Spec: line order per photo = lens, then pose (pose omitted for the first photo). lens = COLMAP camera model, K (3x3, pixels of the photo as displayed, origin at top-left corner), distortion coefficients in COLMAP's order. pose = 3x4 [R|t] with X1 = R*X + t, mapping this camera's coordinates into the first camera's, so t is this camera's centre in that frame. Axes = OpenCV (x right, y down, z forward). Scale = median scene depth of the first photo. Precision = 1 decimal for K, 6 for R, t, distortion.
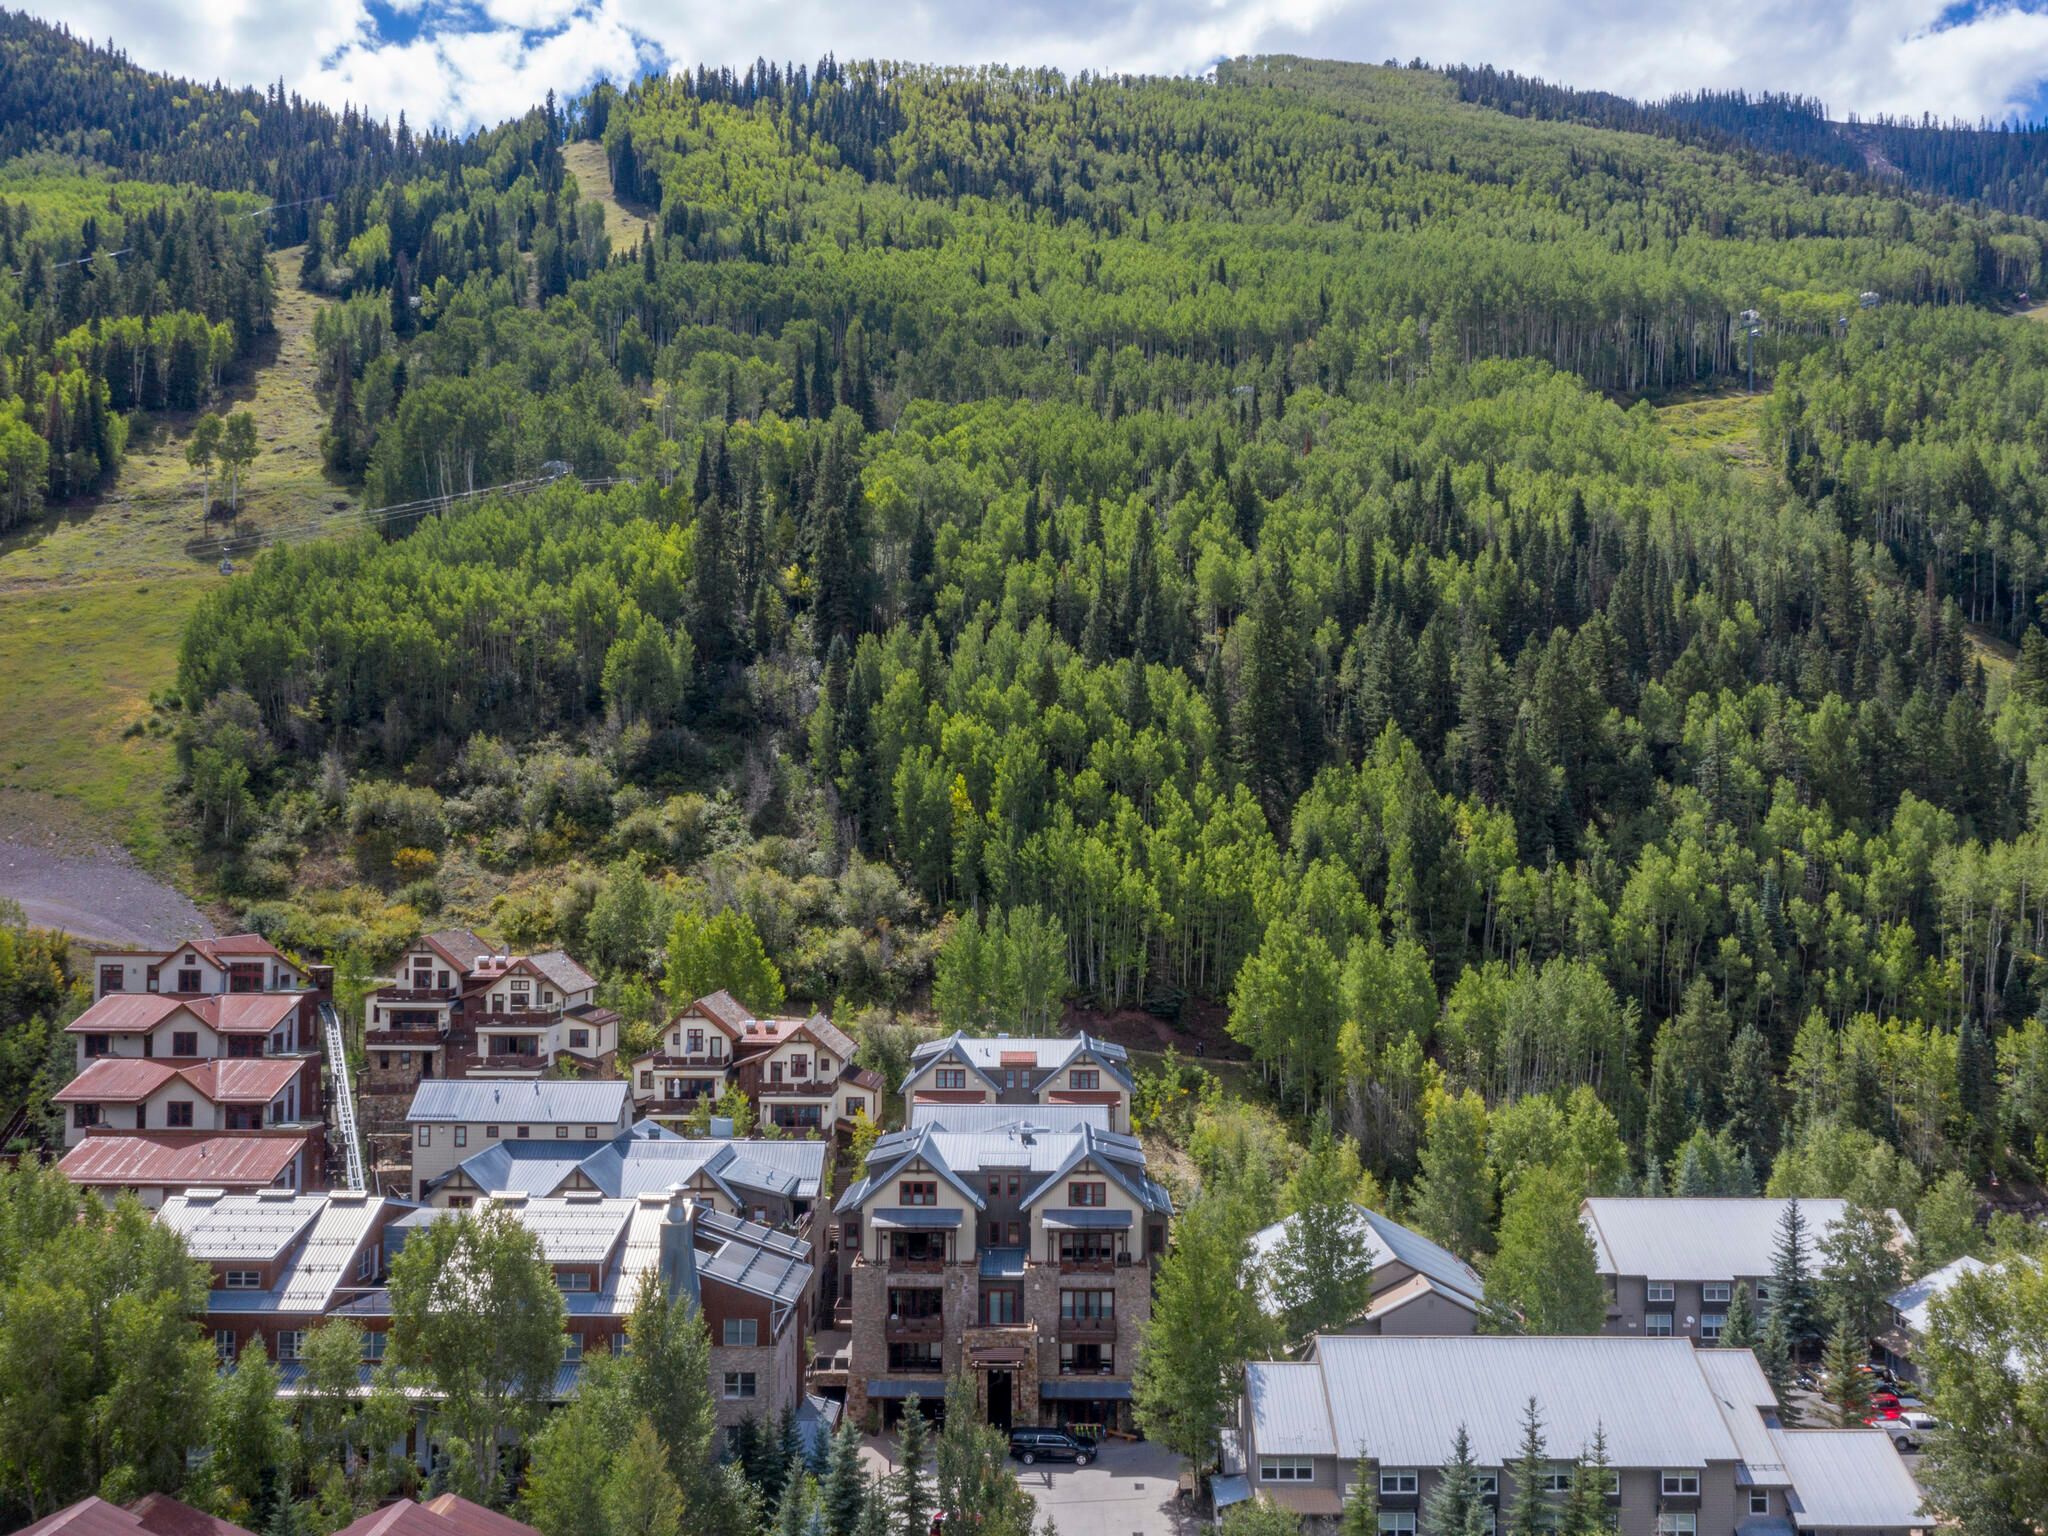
lens RADIAL K [[1702.1, 0, 1026.9], [0, 1702.1, 771.9], [0, 0, 1]] dist [-0.010274, 0.008836]
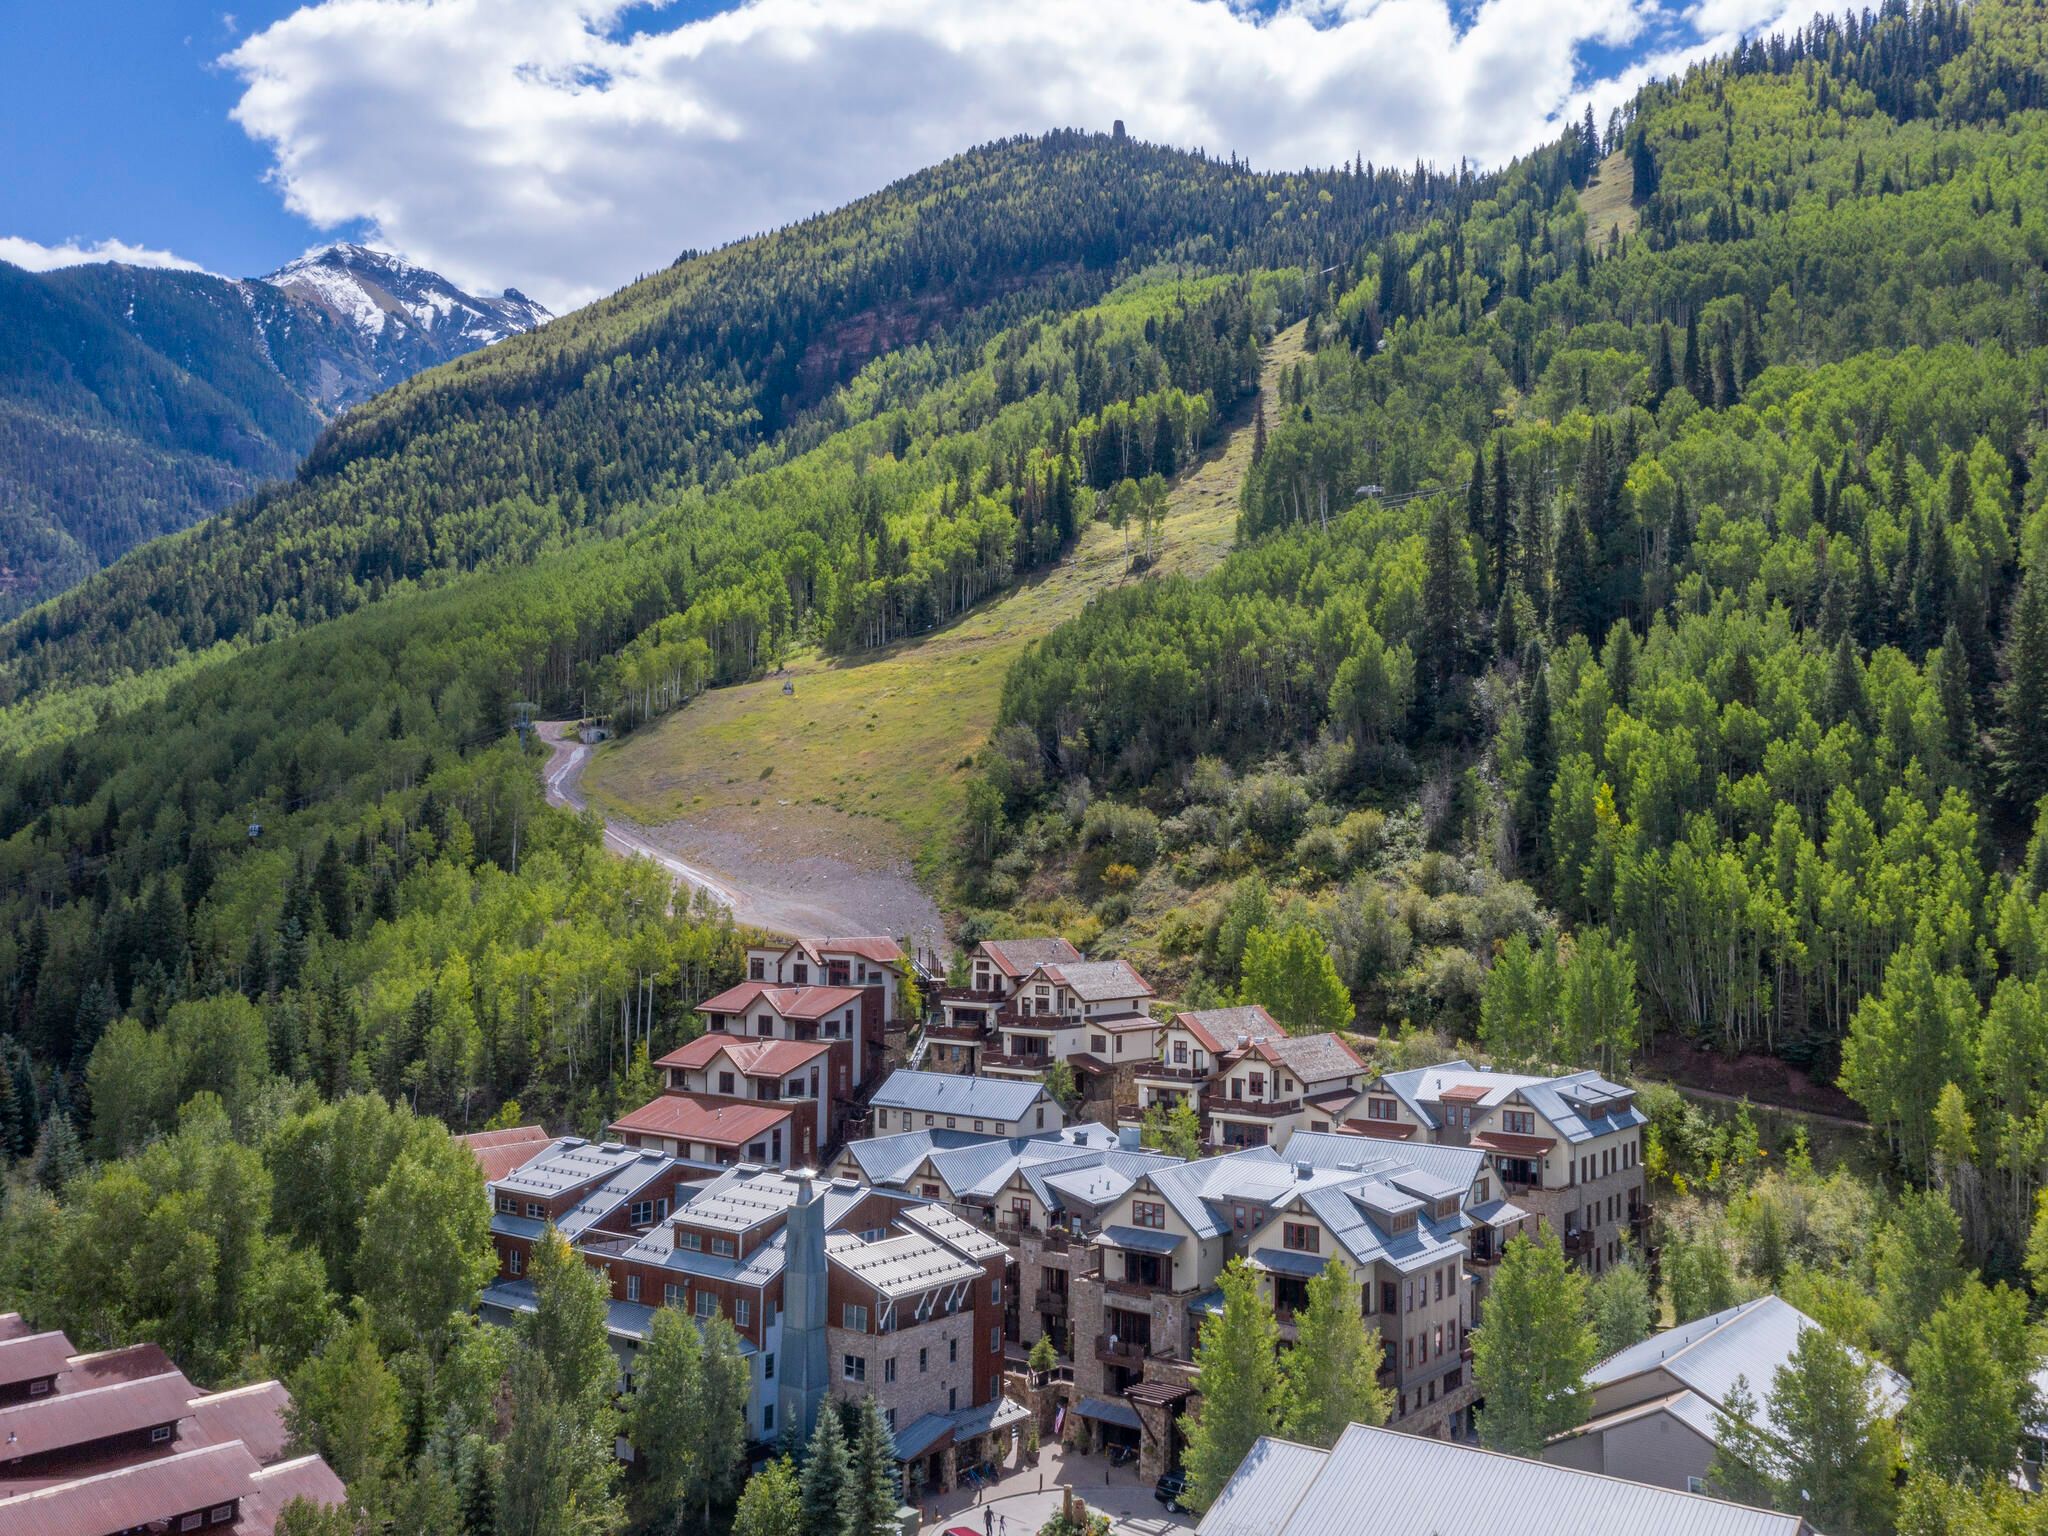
lens RADIAL K [[1702.1, 0, 1030.5], [0, 1702.1, 768.2], [0, 0, 1]] dist [-0.010274, 0.008836]
pose [[0.824061, -0.029340, -0.565741, 0.207253], [0.021156, 0.999555, -0.021022, 0.005537], [0.566106, 0.005355, 0.824315, 0.075619]]
